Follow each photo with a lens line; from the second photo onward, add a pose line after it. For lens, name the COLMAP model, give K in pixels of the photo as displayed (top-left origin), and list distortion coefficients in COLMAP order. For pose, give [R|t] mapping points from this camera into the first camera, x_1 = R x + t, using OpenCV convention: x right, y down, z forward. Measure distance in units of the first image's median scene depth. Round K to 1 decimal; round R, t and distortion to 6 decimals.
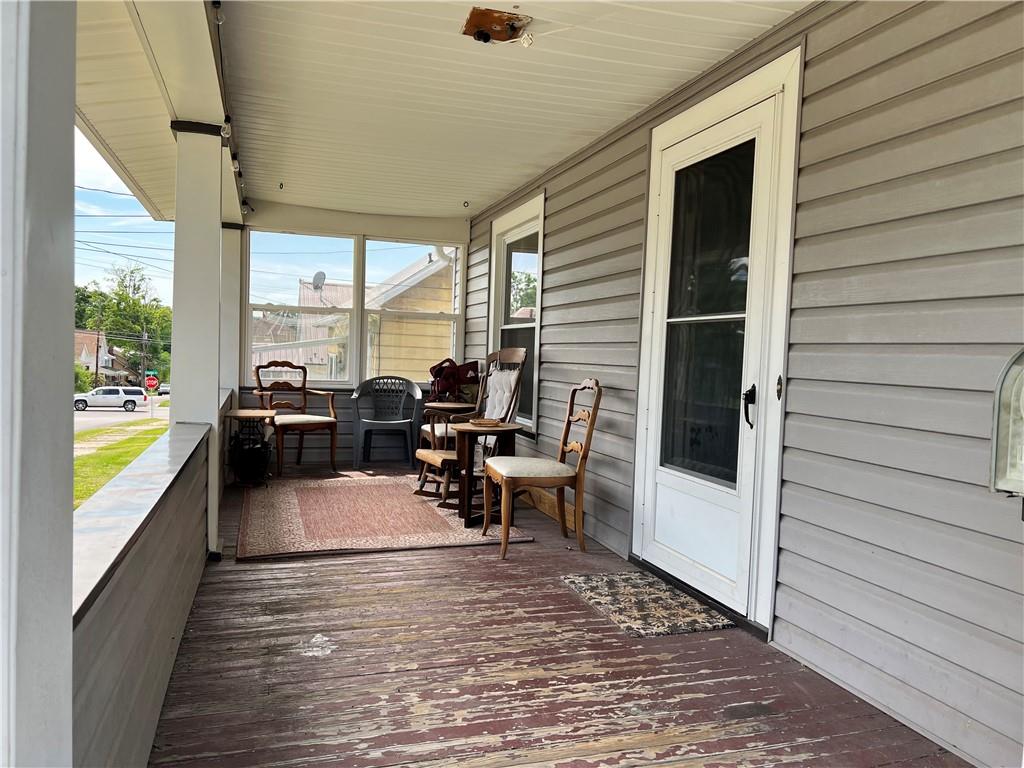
lens RADIAL K [[757.5, 0, 512.0], [0, 757.5, 384.0], [0, 0, 1]] dist [0.002250, -0.001334]
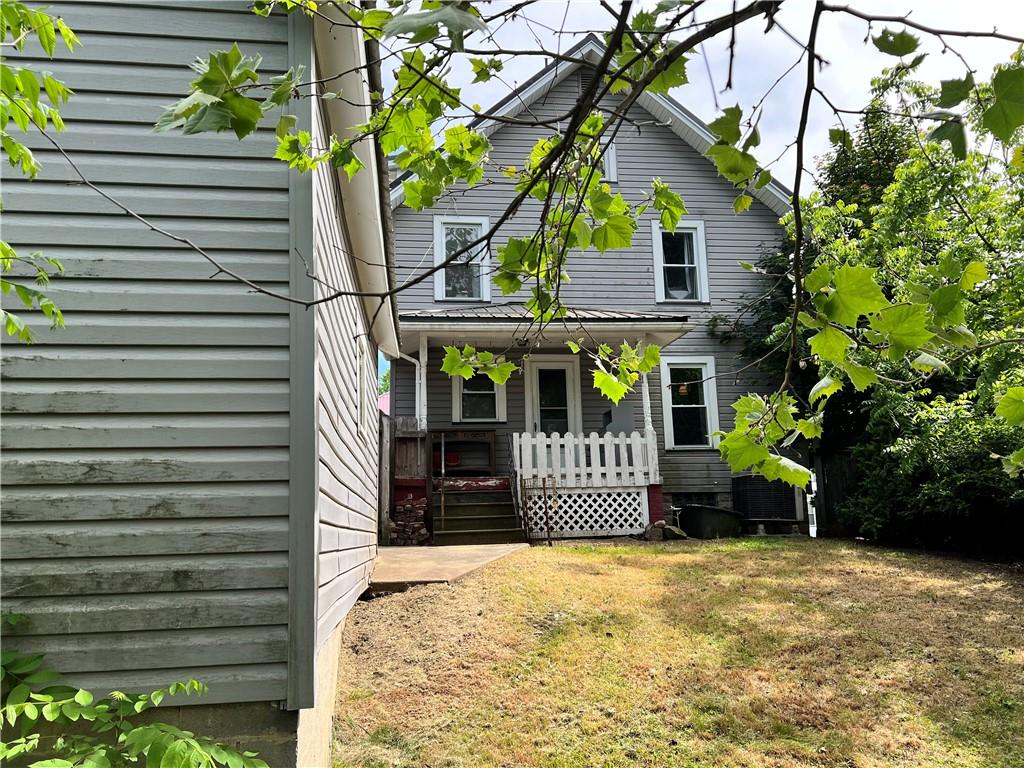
lens RADIAL K [[757.5, 0, 512.0], [0, 757.5, 384.0], [0, 0, 1]] dist [0.002250, -0.001334]
pose [[0.192587, 0.118500, 0.974099, -3.479644], [0.069969, 0.988497, -0.134085, 0.287759], [-0.978782, 0.093980, 0.182081, 0.442356]]
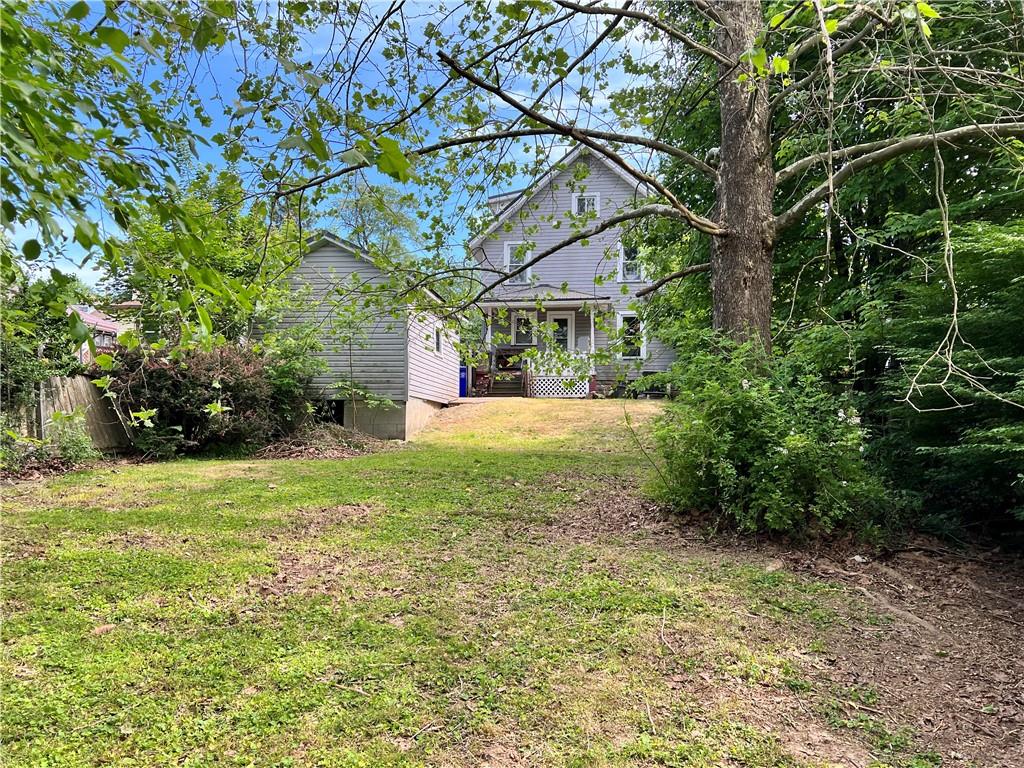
lens RADIAL K [[776.0, 0, 512.0], [0, 776.0, 384.0], [0, 0, 1]] dist [-0.004057, -0.000768]
pose [[0.436003, -0.008286, 0.899907, -7.016562], [0.052351, 0.998498, -0.016171, 0.482247], [-0.898421, 0.054162, 0.435782, -2.005302]]
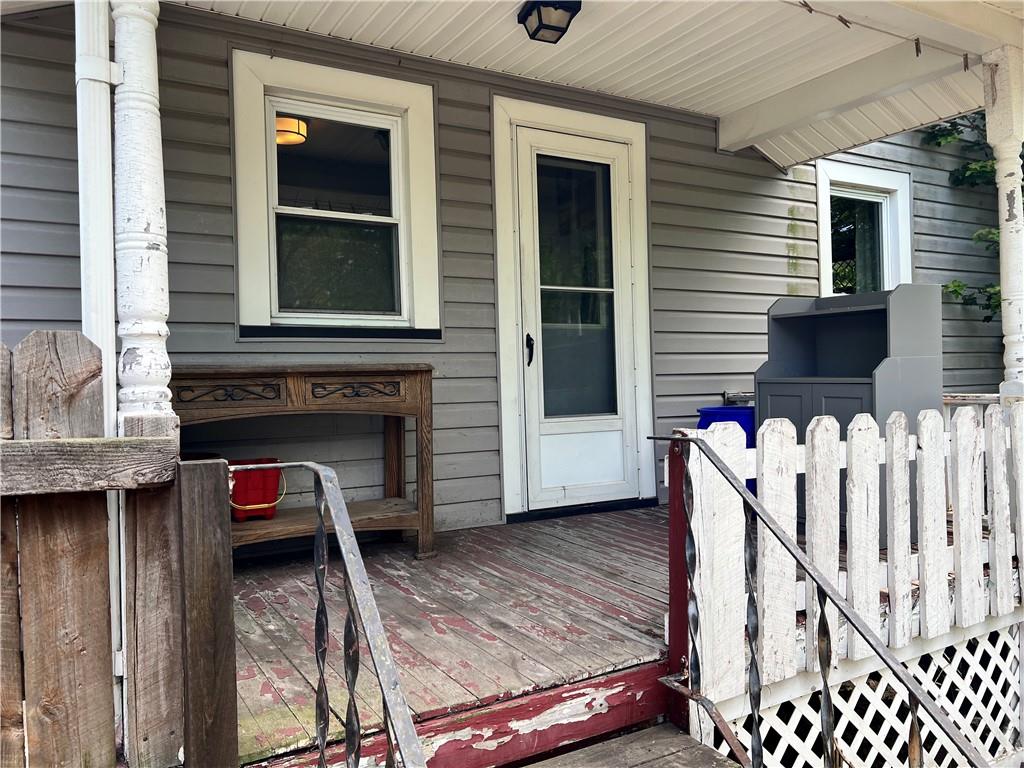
lens RADIAL K [[757.5, 0, 512.0], [0, 757.5, 384.0], [0, 0, 1]] dist [0.002250, -0.001334]
pose [[-0.221271, -0.060357, 0.973343, -0.885105], [0.048653, 0.996157, 0.072832, -0.024679], [-0.973998, 0.063471, -0.217484, 1.299154]]
